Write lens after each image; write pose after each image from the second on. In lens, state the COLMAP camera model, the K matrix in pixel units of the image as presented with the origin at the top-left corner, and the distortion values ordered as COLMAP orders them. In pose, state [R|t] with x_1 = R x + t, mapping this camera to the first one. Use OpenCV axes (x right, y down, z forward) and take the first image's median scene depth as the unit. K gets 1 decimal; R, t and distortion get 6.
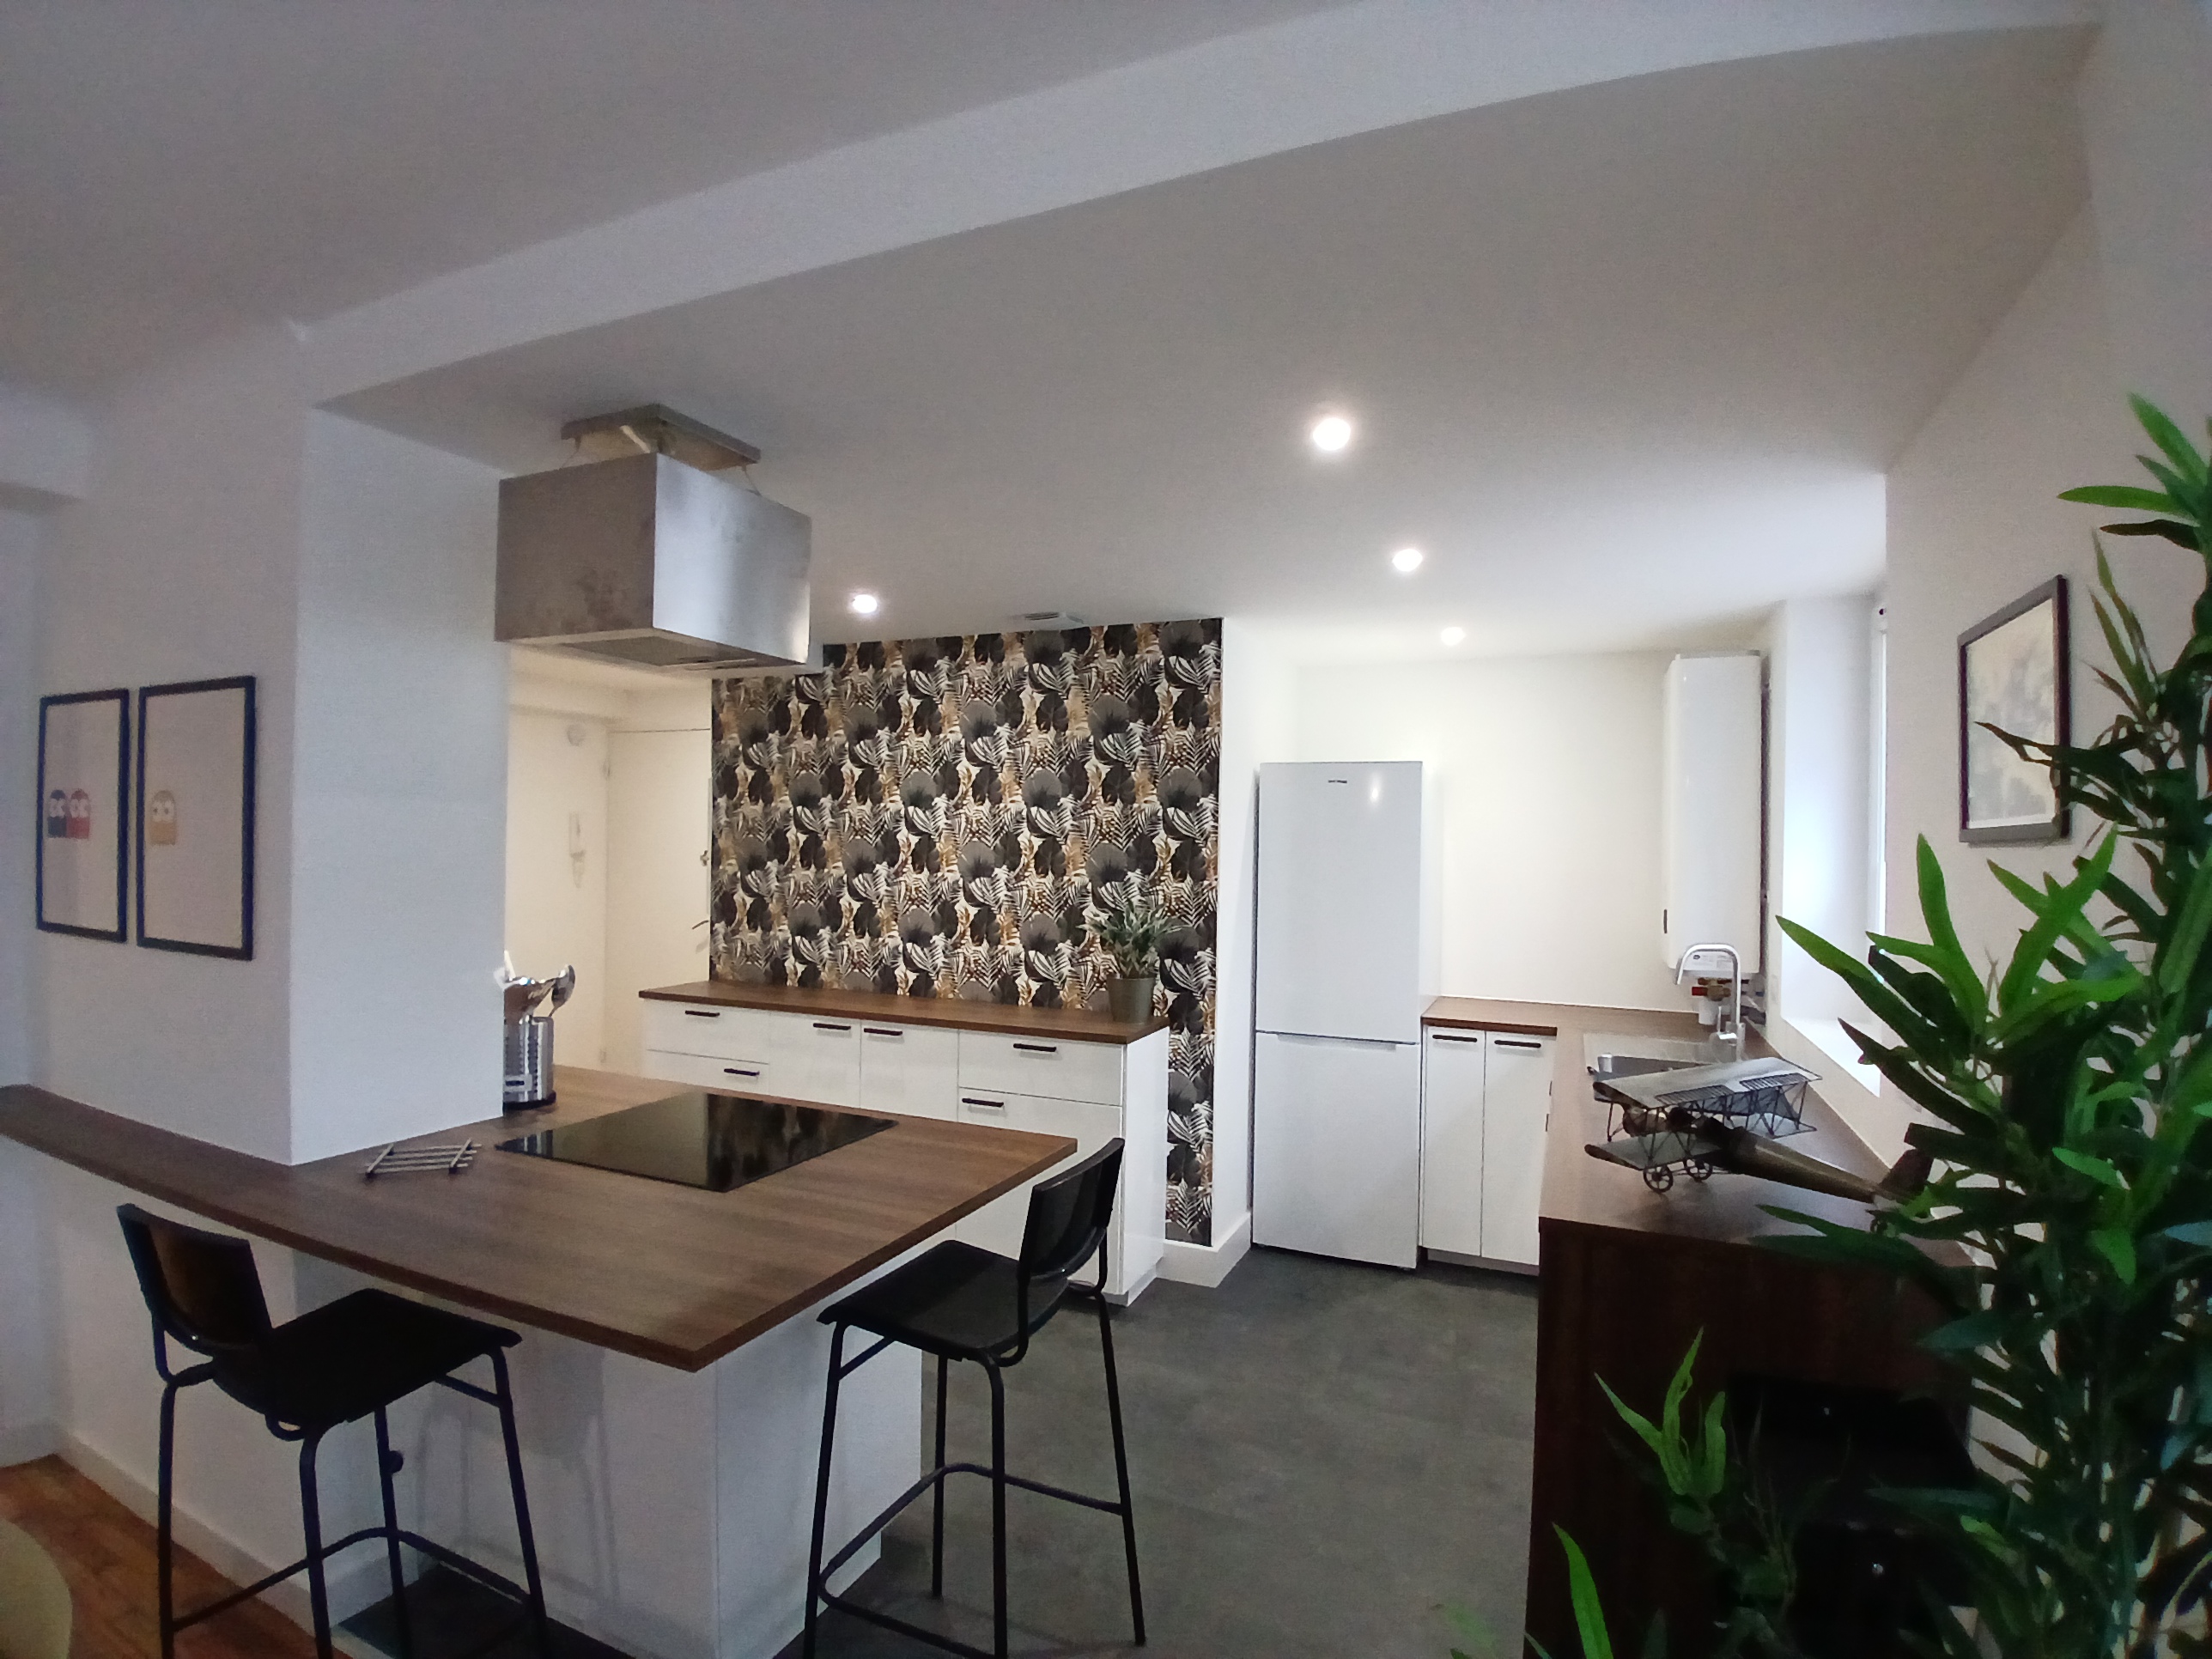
lens RADIAL K [[1108.5, 0, 1110.3], [0, 1108.5, 833.4], [0, 0, 1]] dist [-0.001931, -0.003068]
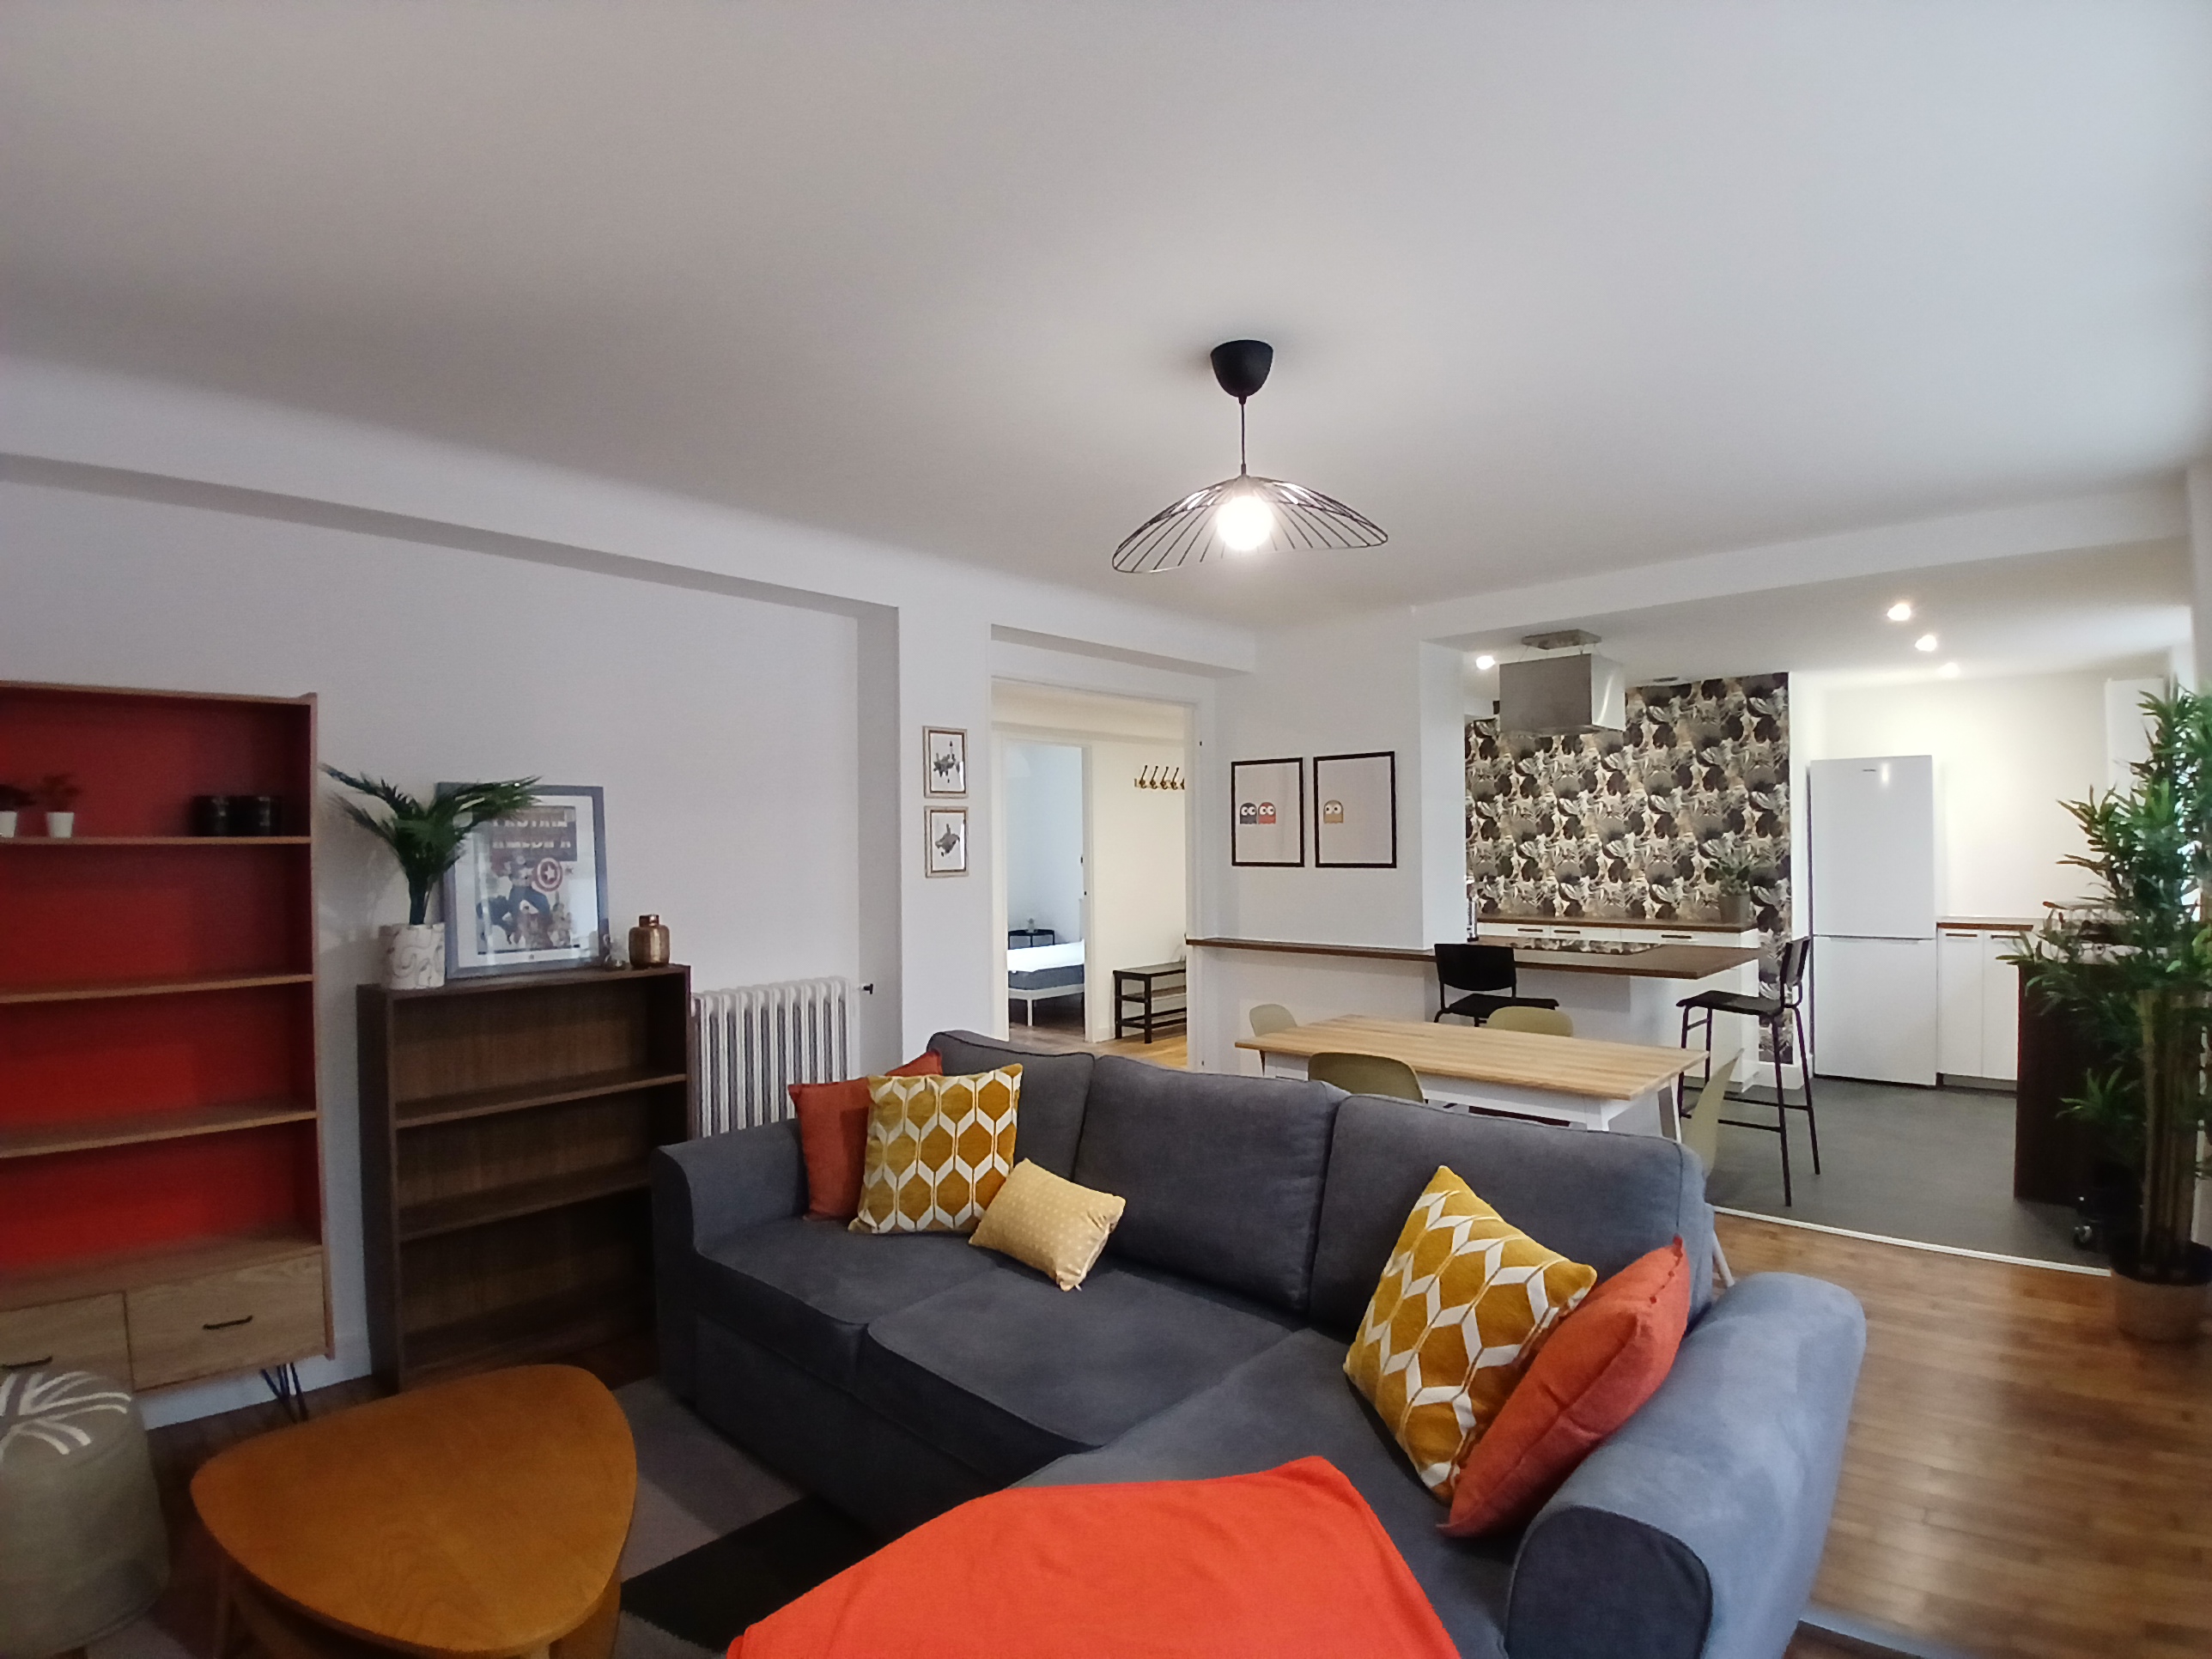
lens RADIAL K [[1108.5, 0, 1149.7], [0, 1108.5, 855.3], [0, 0, 1]] dist [-0.001931, -0.003068]
pose [[0.954706, -0.025300, -0.296475, -0.303884], [0.030646, 0.999440, 0.013401, 0.019810], [0.295970, -0.021879, 0.954947, -0.784907]]
